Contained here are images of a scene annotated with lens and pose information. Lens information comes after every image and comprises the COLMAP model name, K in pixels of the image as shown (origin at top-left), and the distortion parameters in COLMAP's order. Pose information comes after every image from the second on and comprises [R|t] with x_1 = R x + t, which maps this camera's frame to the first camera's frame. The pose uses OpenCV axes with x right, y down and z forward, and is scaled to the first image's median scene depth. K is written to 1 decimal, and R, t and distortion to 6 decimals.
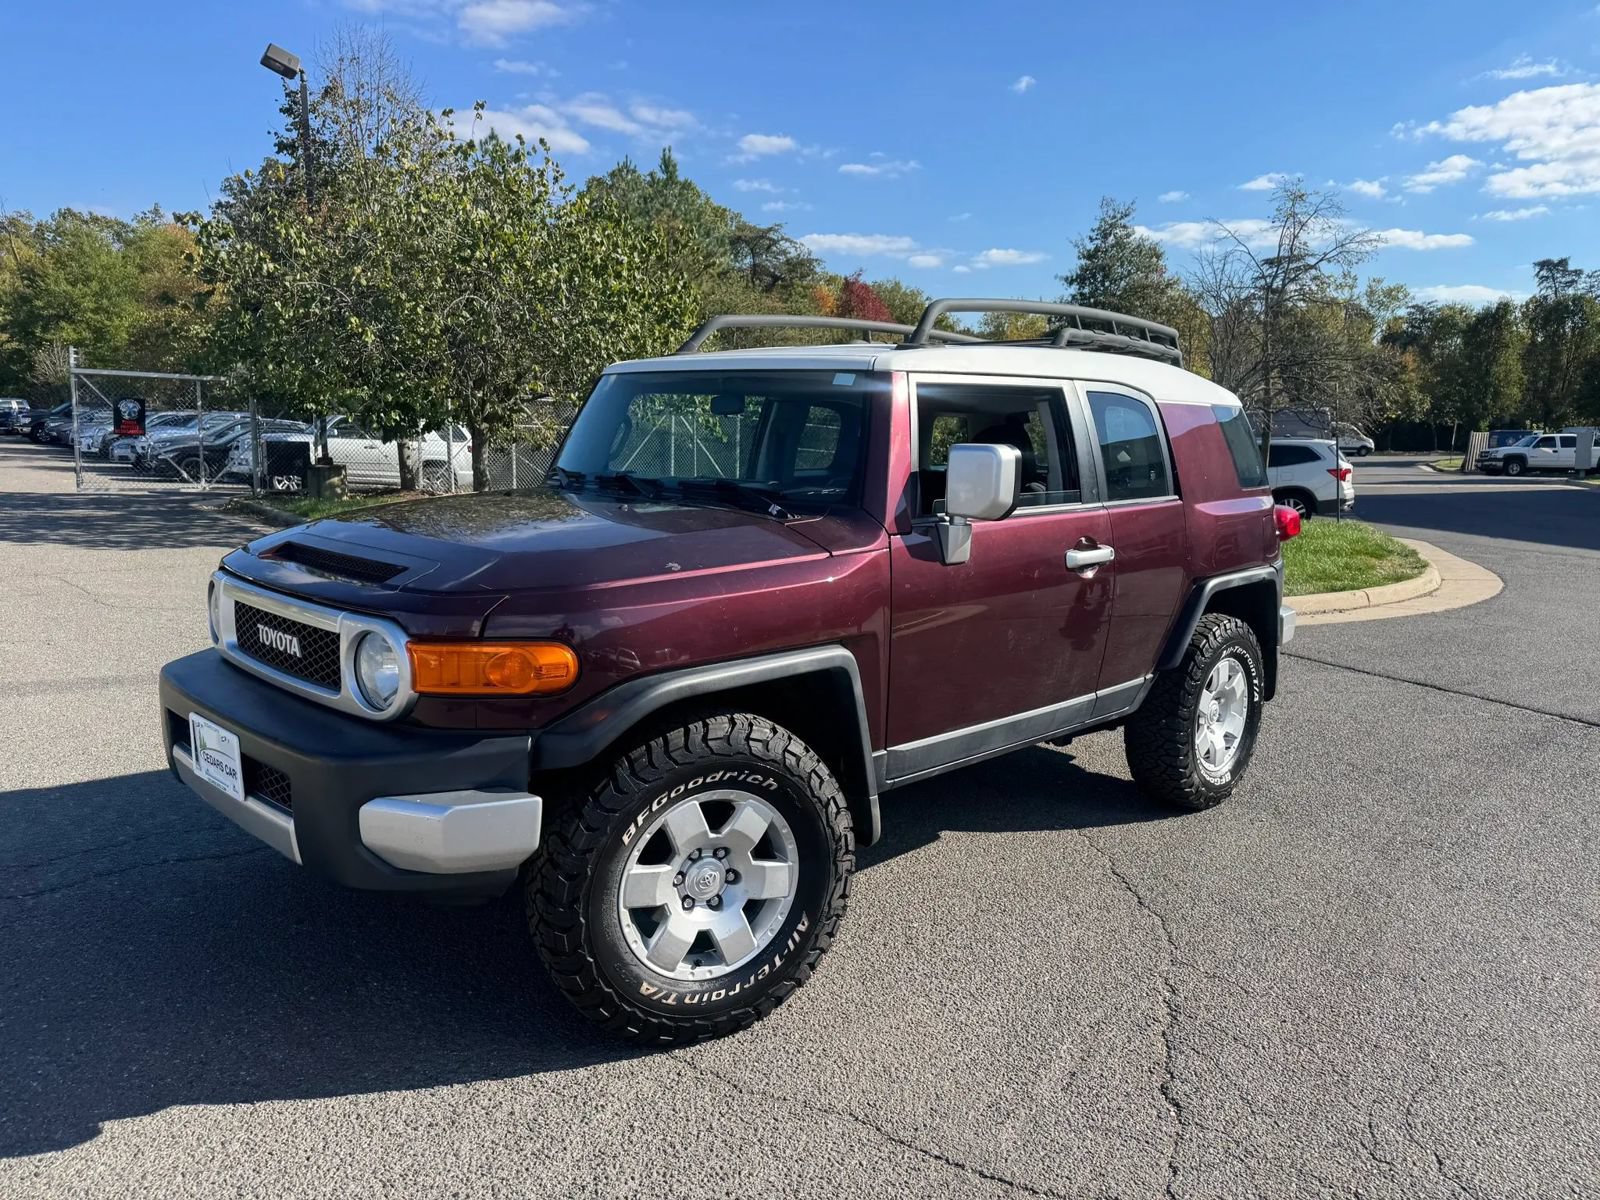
lens RADIAL K [[1128.2, 0, 791.5], [0, 1128.2, 609.3], [0, 0, 1]] dist [0.037420, -0.045706]
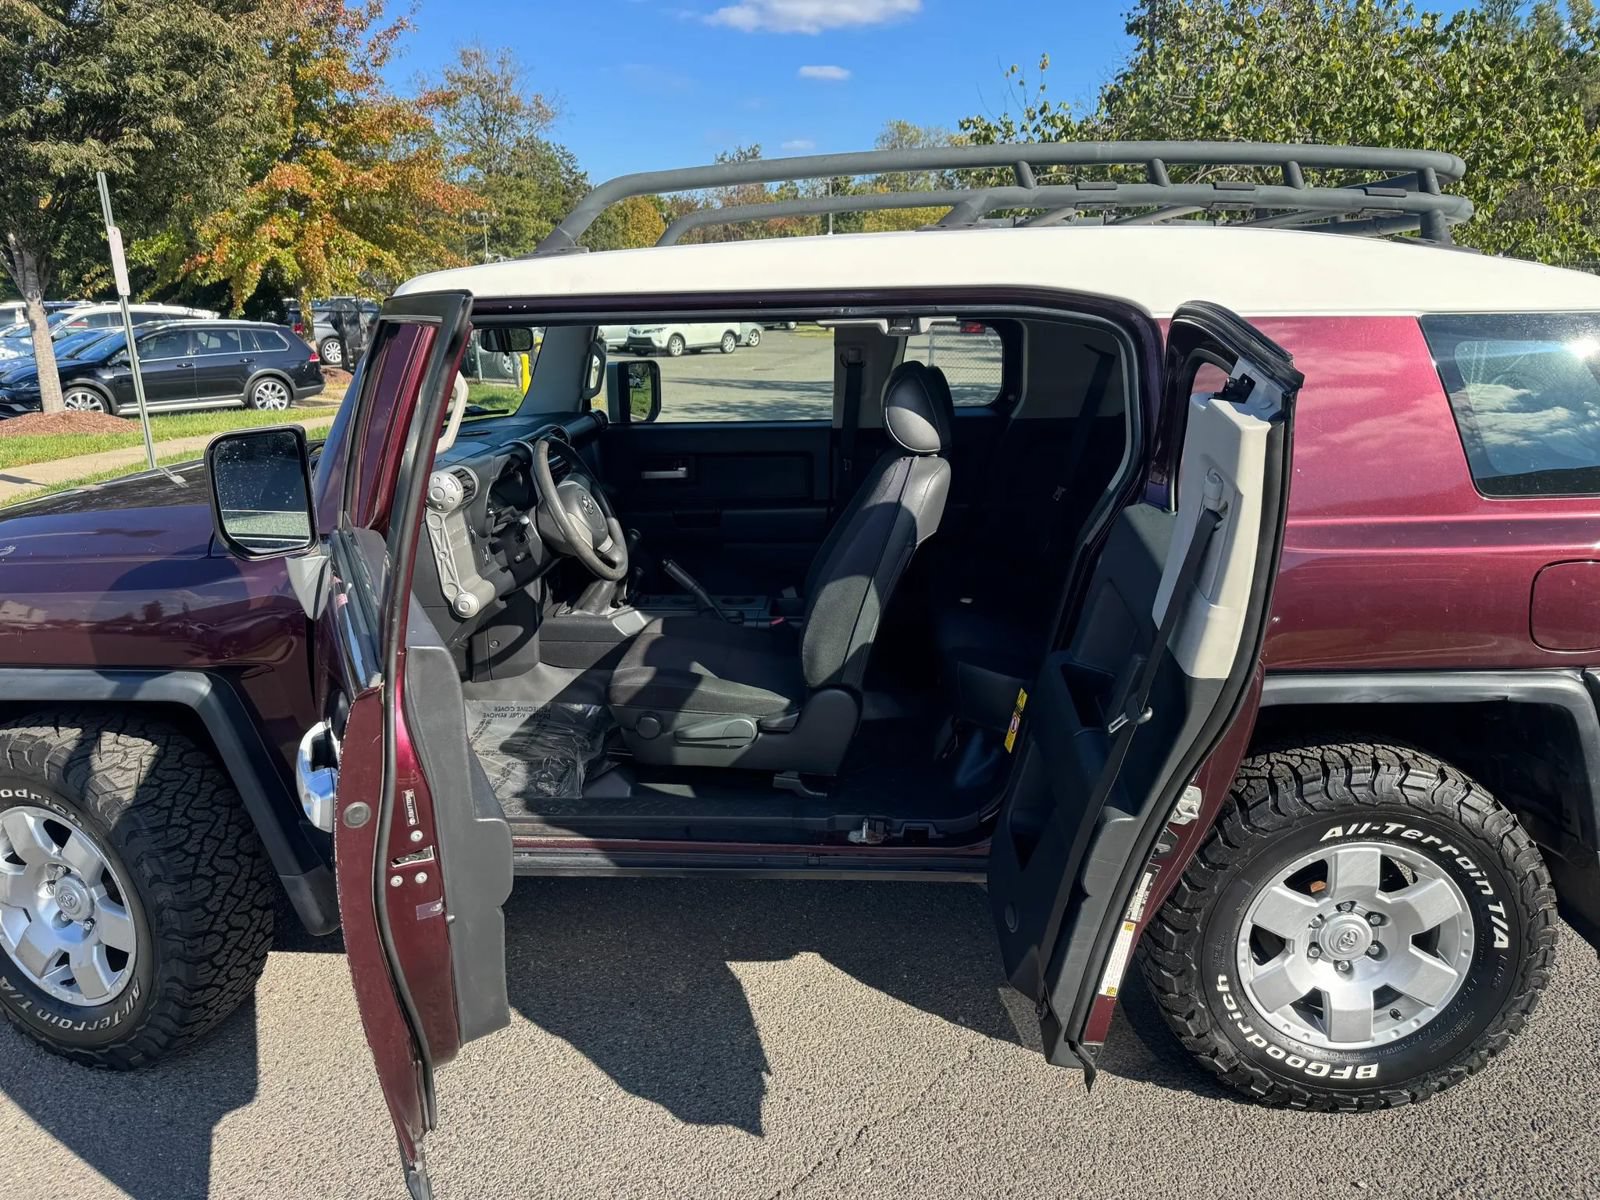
lens RADIAL K [[1122.1, 0, 780.6], [0, 1122.1, 614.6], [0, 0, 1]] dist [0.044517, -0.061121]
pose [[0.660930, 0.171562, -0.730574, 0.573547], [-0.093052, 0.984740, 0.147067, -0.104981], [0.744656, -0.029220, 0.666808, 0.504592]]
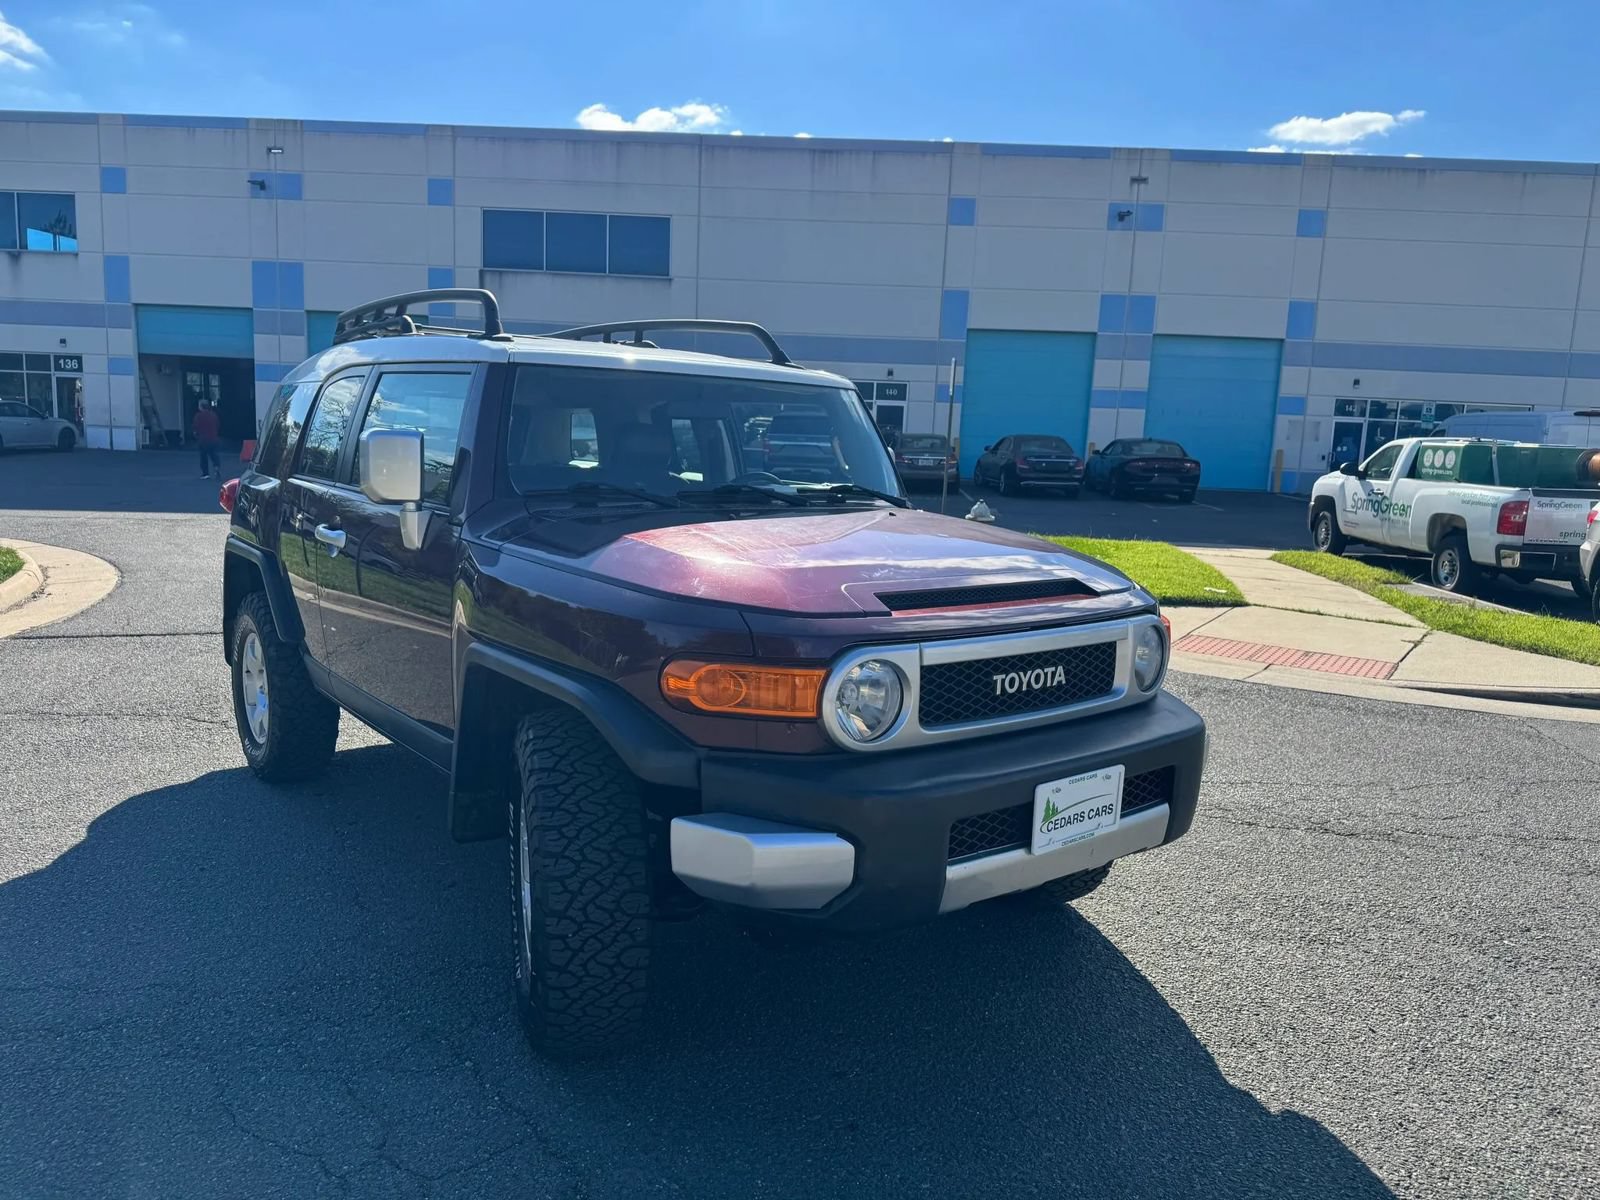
lens RADIAL K [[1134.6, 0, 795.8], [0, 1134.6, 602.3], [0, 0, 1]] dist [0.019485, -0.022347]
pose [[0.137363, -0.162210, 0.977149, -0.870720], [0.125779, 0.981371, 0.145229, -0.123826], [-0.982503, 0.102956, 0.155206, 0.651759]]
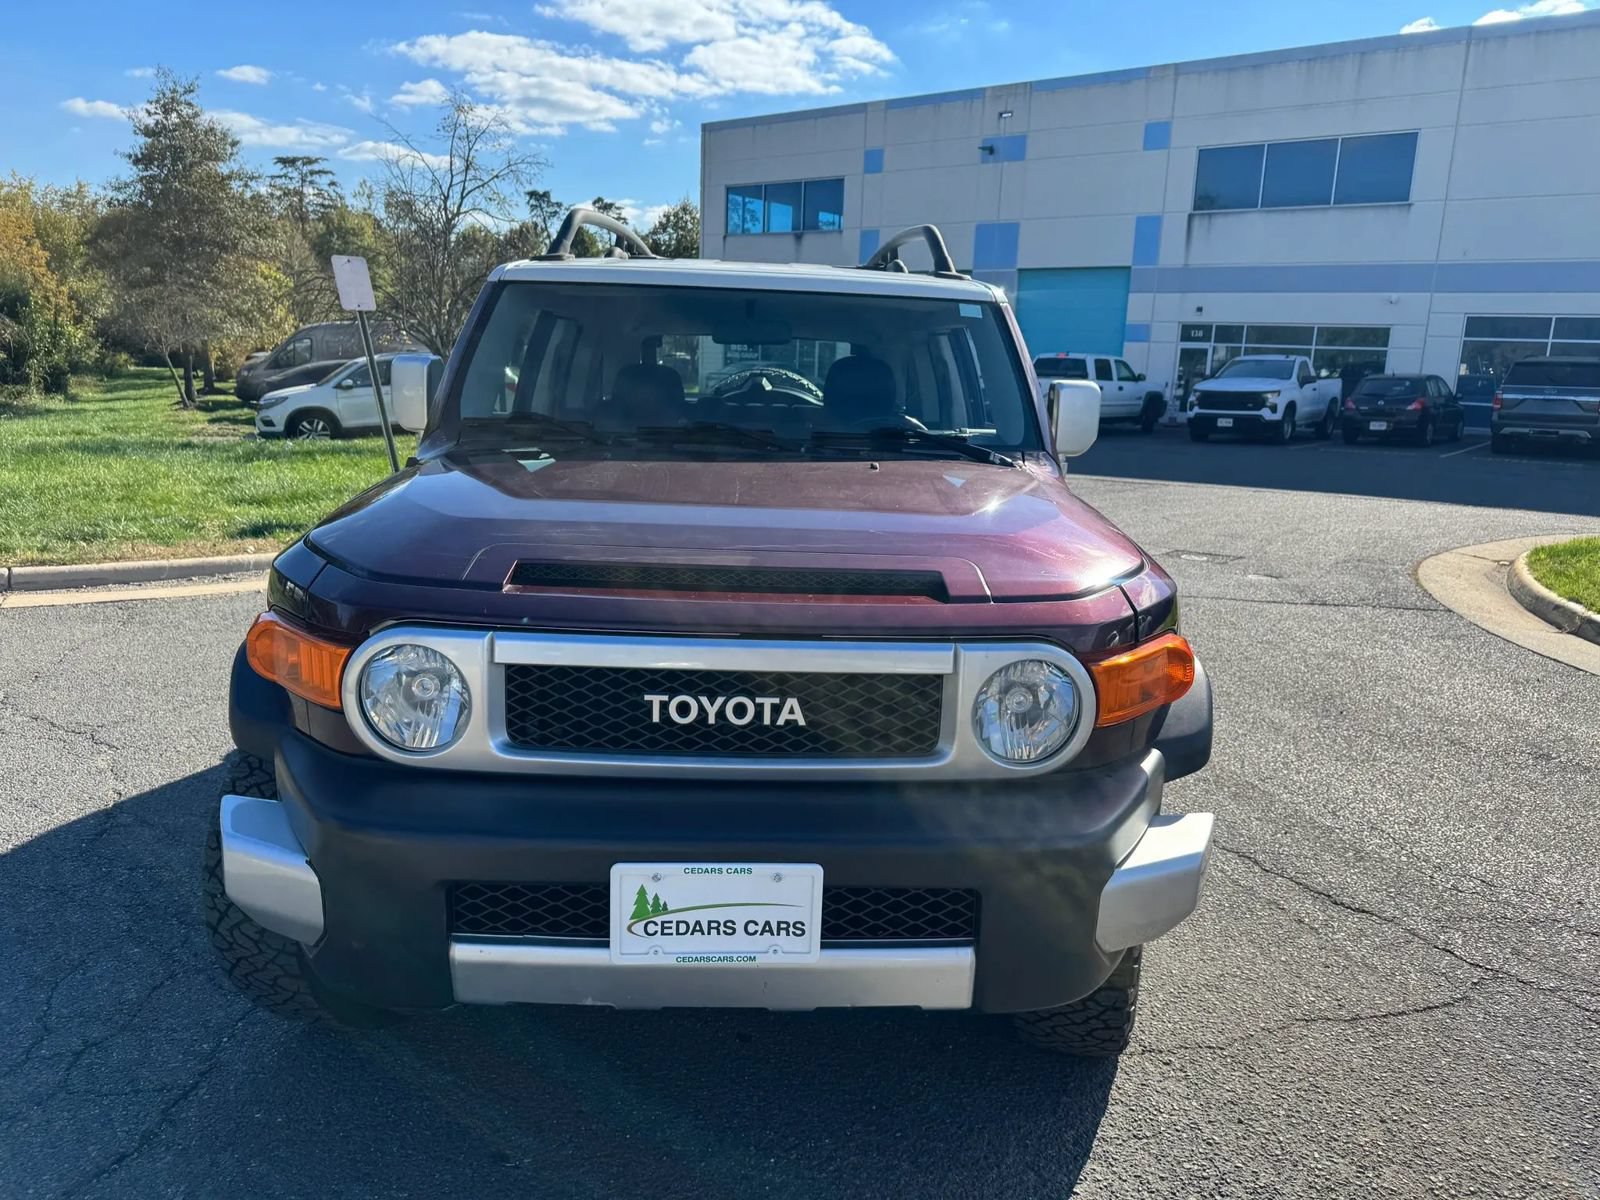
lens RADIAL K [[1134.6, 0, 795.8], [0, 1134.6, 602.3], [0, 0, 1]] dist [0.019485, -0.022347]
pose [[0.686107, -0.149787, 0.711914, -0.545008], [0.098283, 0.988688, 0.113301, -0.063410], [-0.720832, -0.007768, 0.693067, 0.334206]]
